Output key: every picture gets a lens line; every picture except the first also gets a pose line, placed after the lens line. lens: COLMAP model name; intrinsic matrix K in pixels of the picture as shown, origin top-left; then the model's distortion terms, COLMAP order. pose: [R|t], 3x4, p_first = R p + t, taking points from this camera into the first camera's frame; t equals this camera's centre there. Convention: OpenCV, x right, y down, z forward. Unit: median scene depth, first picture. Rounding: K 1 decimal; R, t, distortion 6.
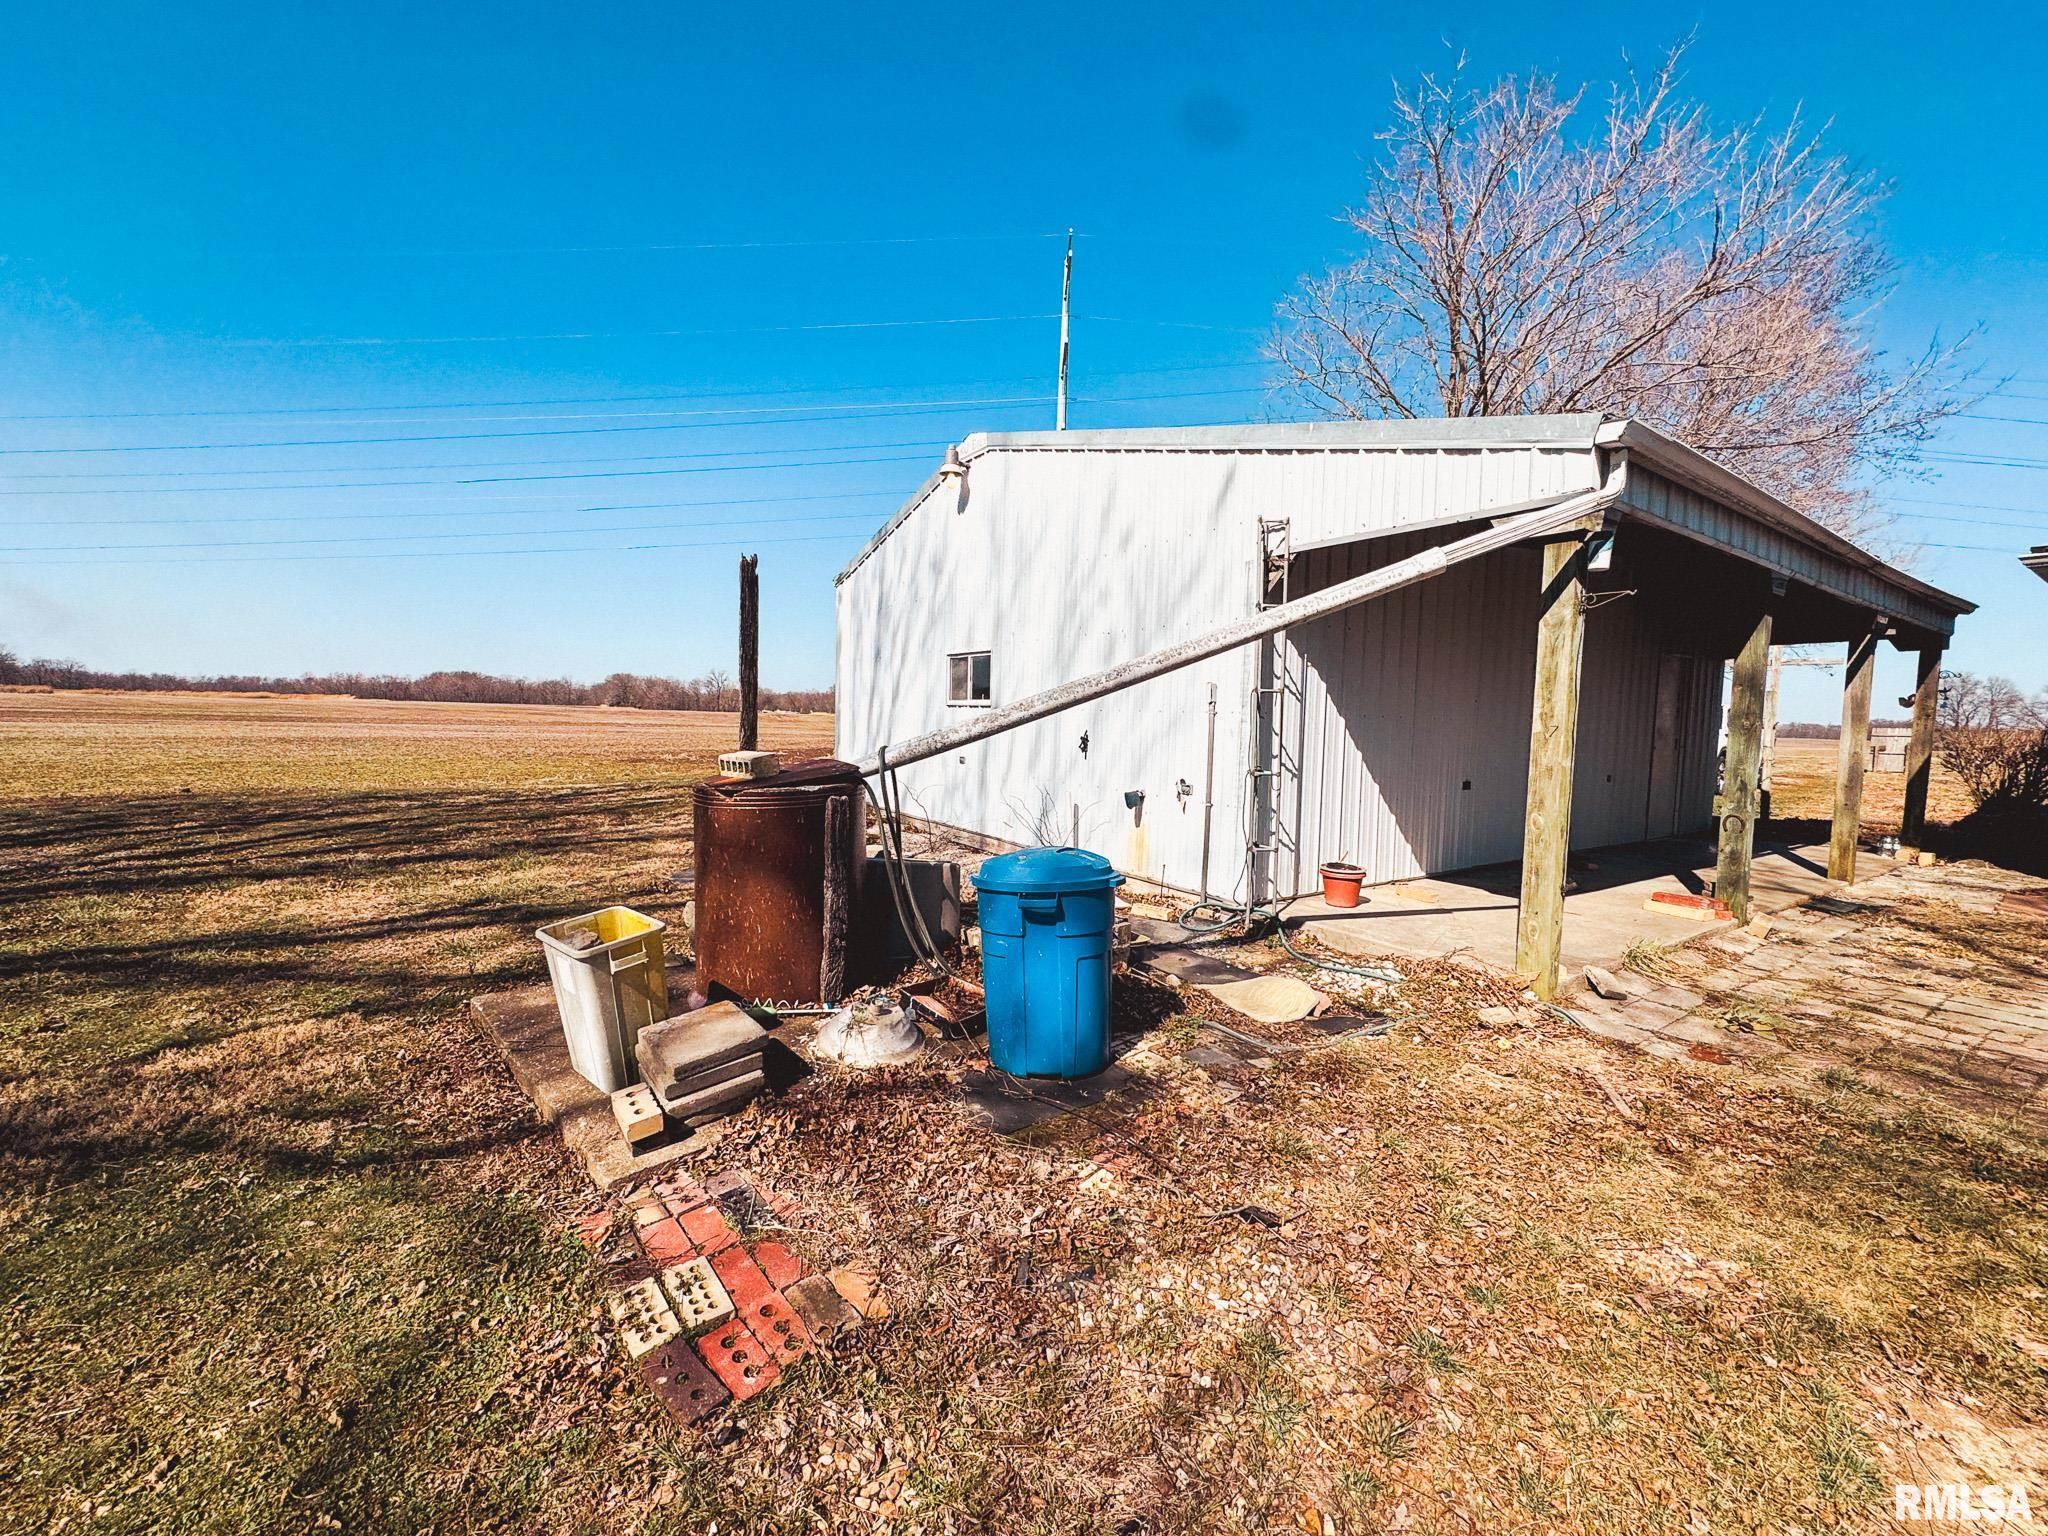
lens RADIAL K [[811.0, 0, 1021.7], [0, 811.0, 769.1], [0, 0, 1]] dist [-0.000412, -0.000114]
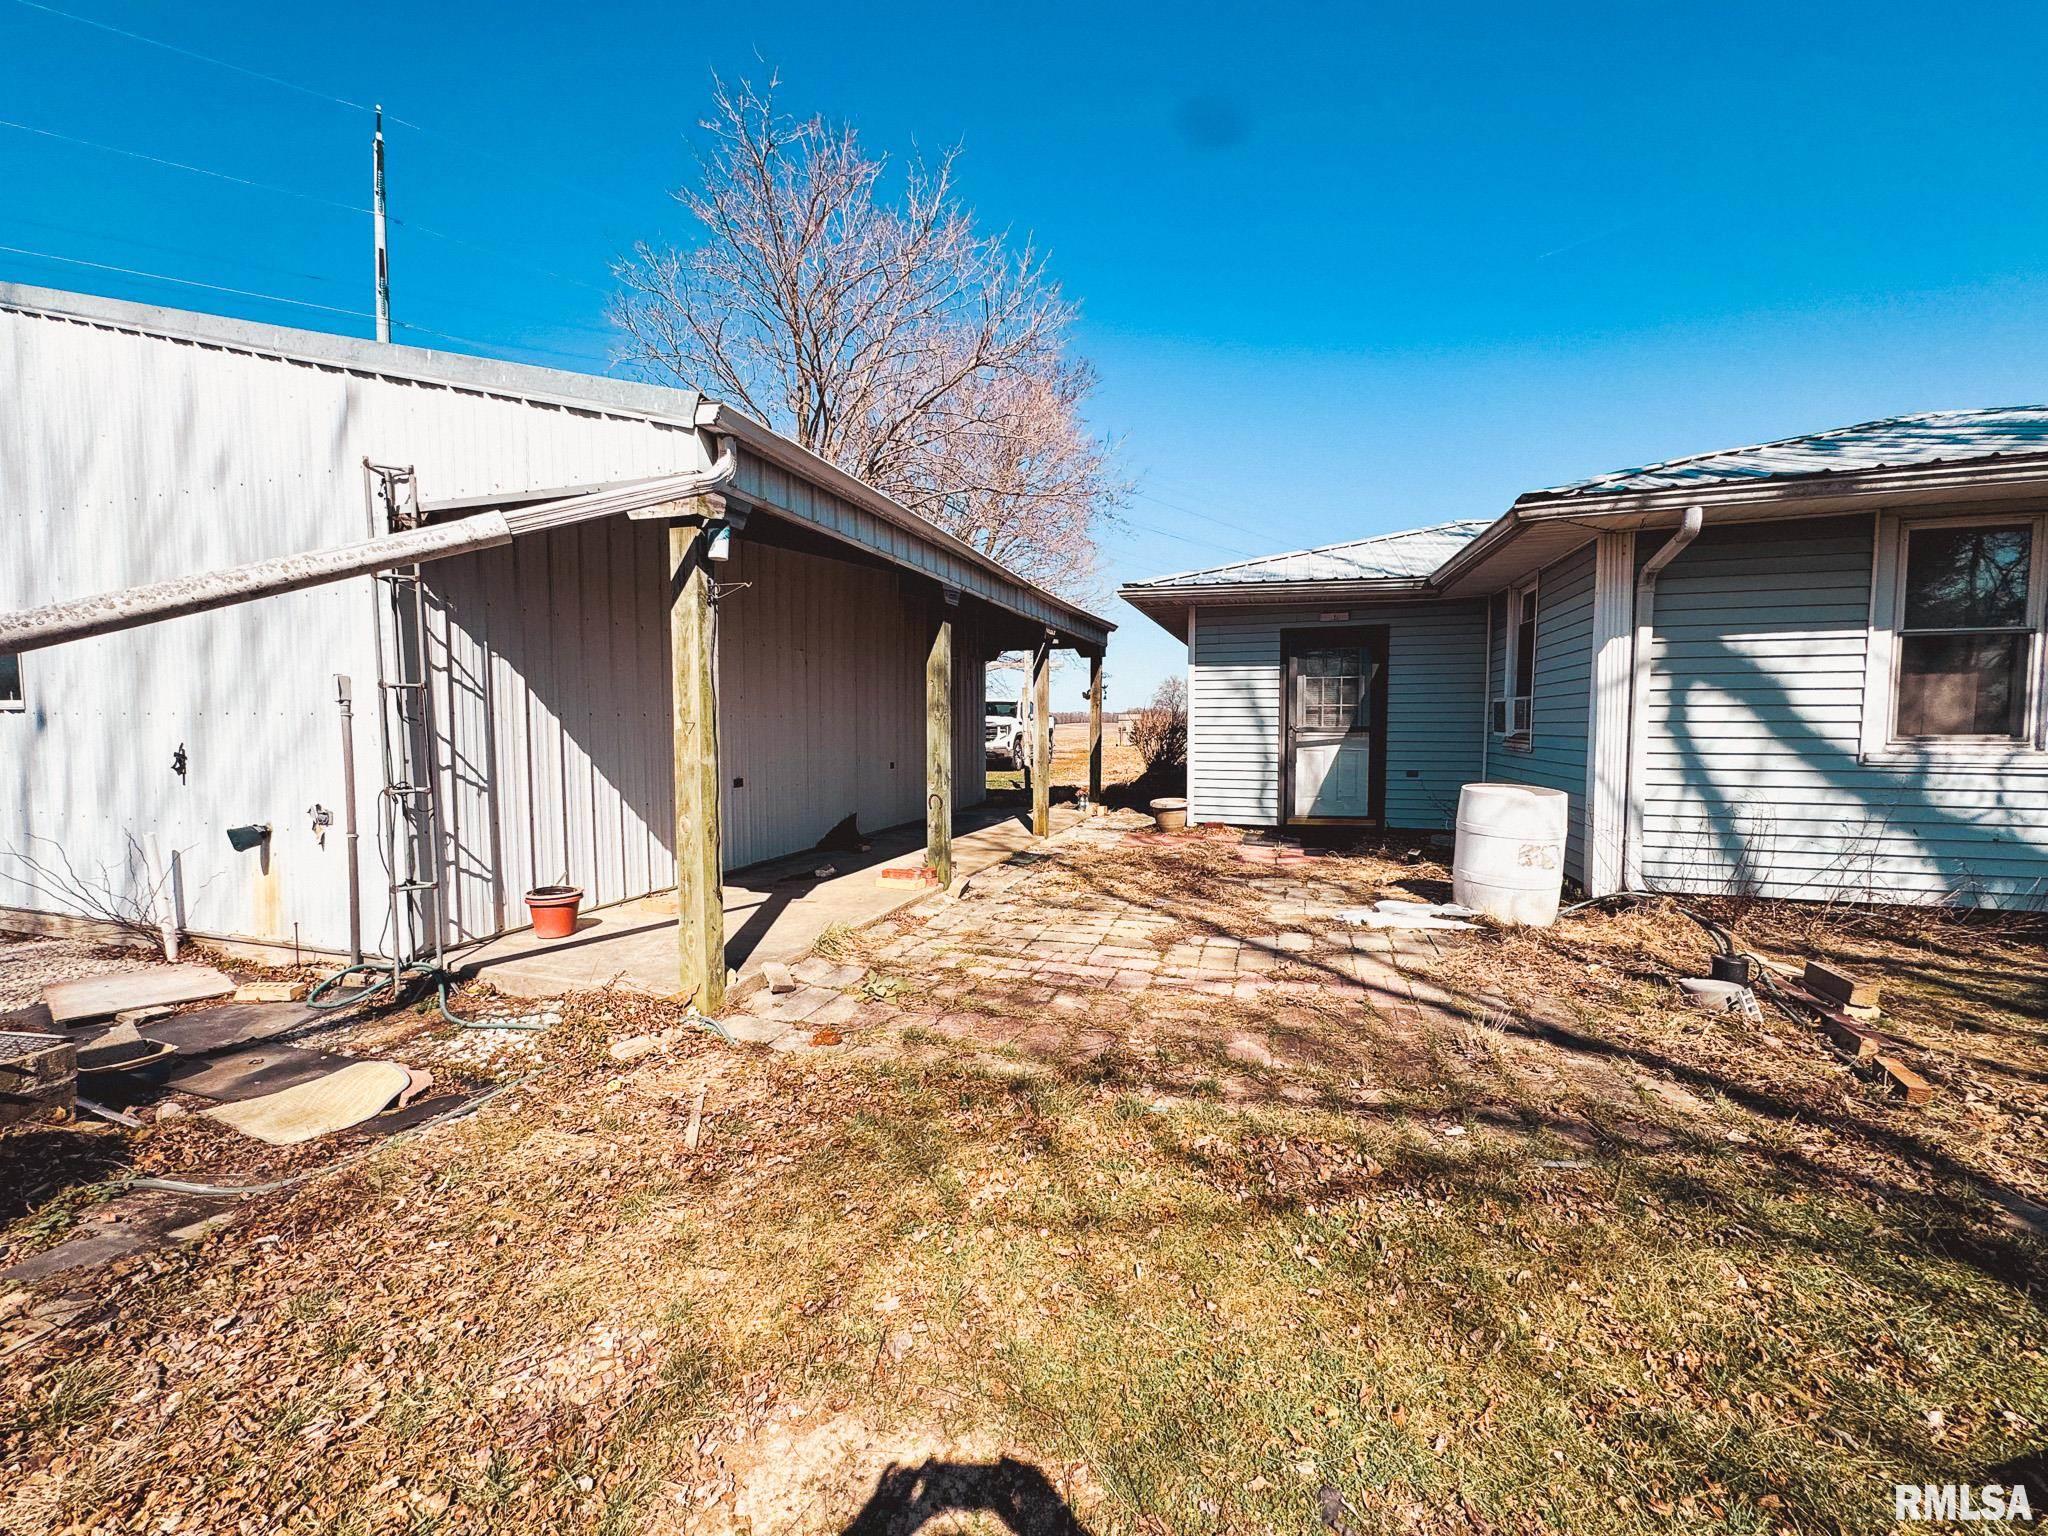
lens RADIAL K [[811.0, 0, 1021.7], [0, 811.0, 769.1], [0, 0, 1]] dist [-0.000412, -0.000114]
pose [[0.784636, -0.061976, 0.616851, 0.288480], [0.060247, 0.997904, 0.023626, 0.001494], [-0.617023, 0.018626, 0.786725, 0.018710]]
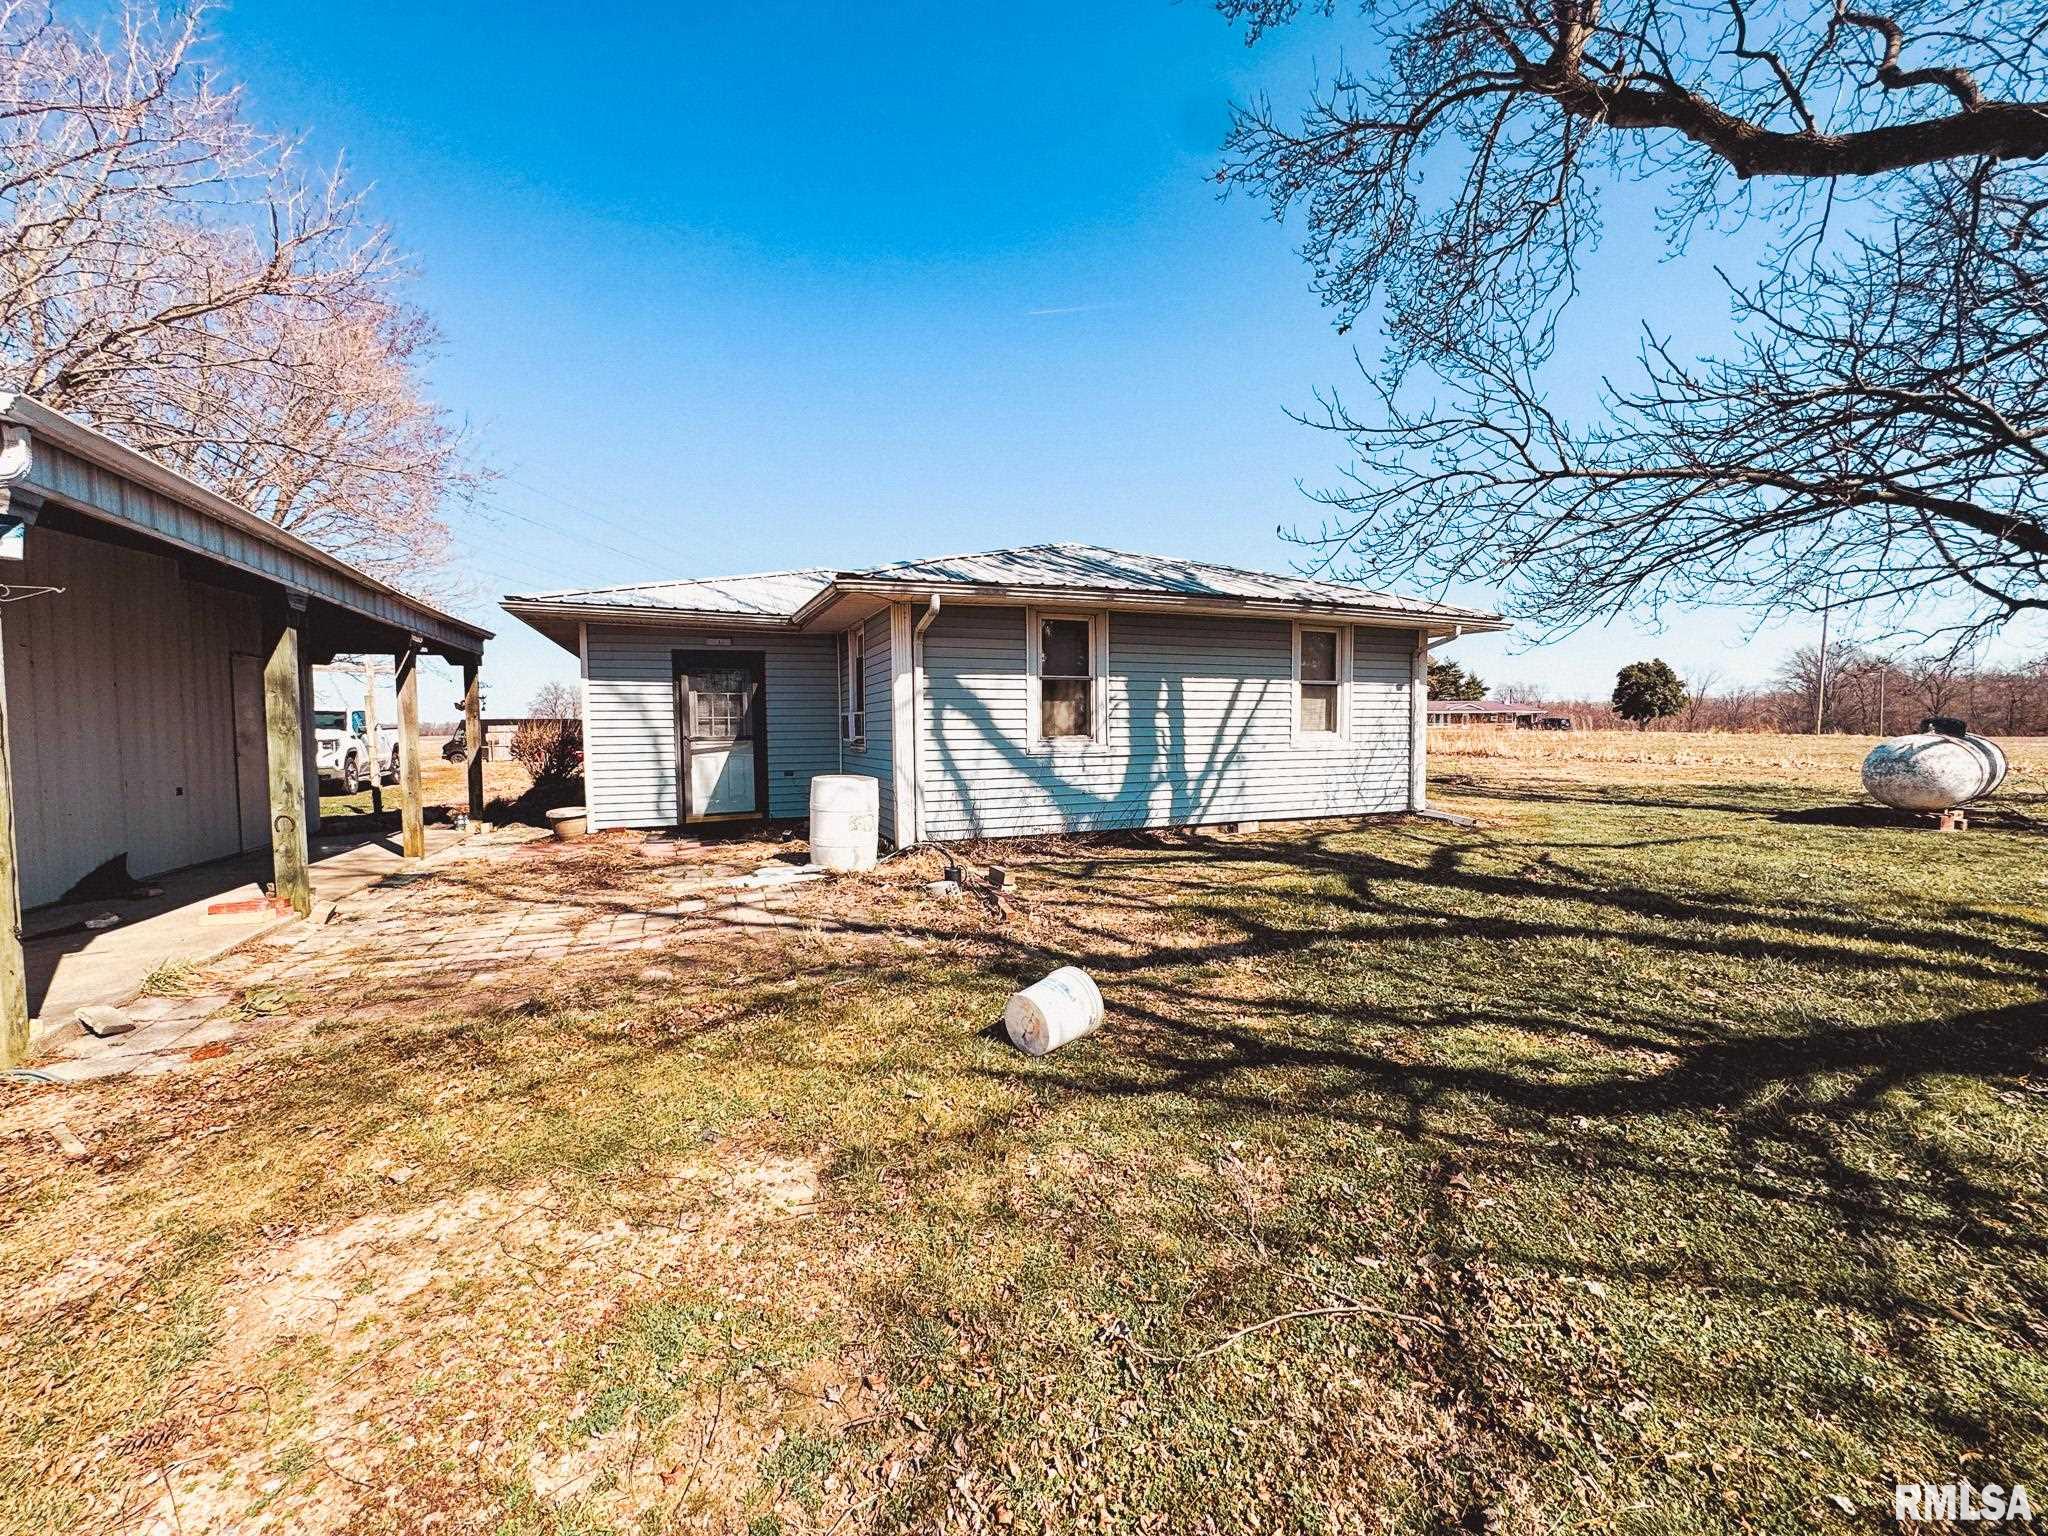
lens RADIAL K [[811.0, 0, 1021.7], [0, 811.0, 769.1], [0, 0, 1]] dist [-0.000412, -0.000114]
pose [[0.195948, -0.076200, 0.977649, 0.045895], [0.078206, 0.995015, 0.061879, 0.007205], [-0.977491, 0.064333, 0.200930, -0.163385]]
